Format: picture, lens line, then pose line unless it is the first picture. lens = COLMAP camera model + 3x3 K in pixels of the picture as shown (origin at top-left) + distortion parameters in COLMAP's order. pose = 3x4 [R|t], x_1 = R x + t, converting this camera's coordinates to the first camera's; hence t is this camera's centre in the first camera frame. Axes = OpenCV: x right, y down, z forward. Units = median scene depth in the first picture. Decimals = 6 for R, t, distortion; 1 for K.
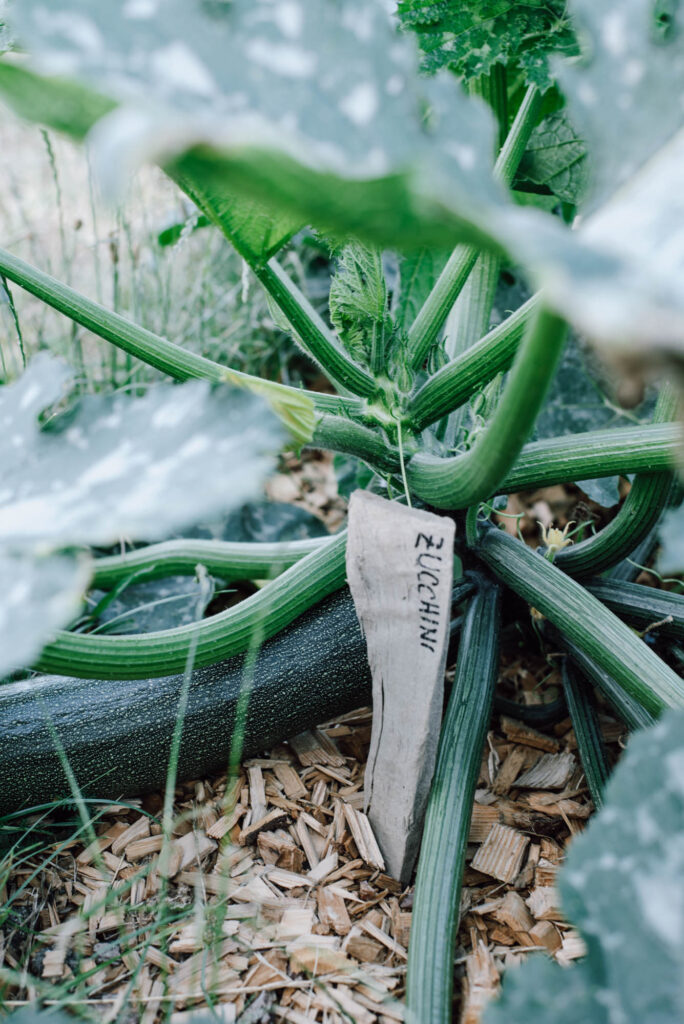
lens RADIAL K [[1575.6, 0, 342.9], [0, 1575.6, 507.3], [0, 0, 1]] dist [0.021184, 0.000000]
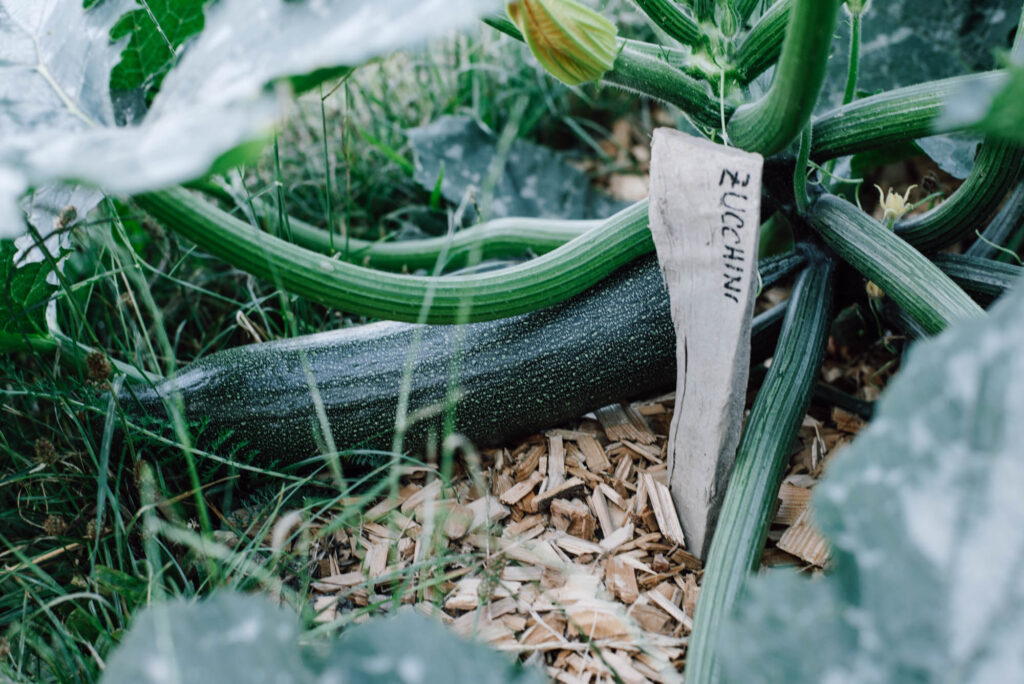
lens RADIAL K [[1575.6, 0, 509.3], [0, 1575.6, 347.1], [0, 0, 1]] dist [0.021184, 0.000000]
pose [[0.984304, 0.036836, -0.172595, 0.081233], [-0.034439, 0.999264, 0.016867, 0.100708], [0.173090, -0.010659, 0.984848, 0.067257]]
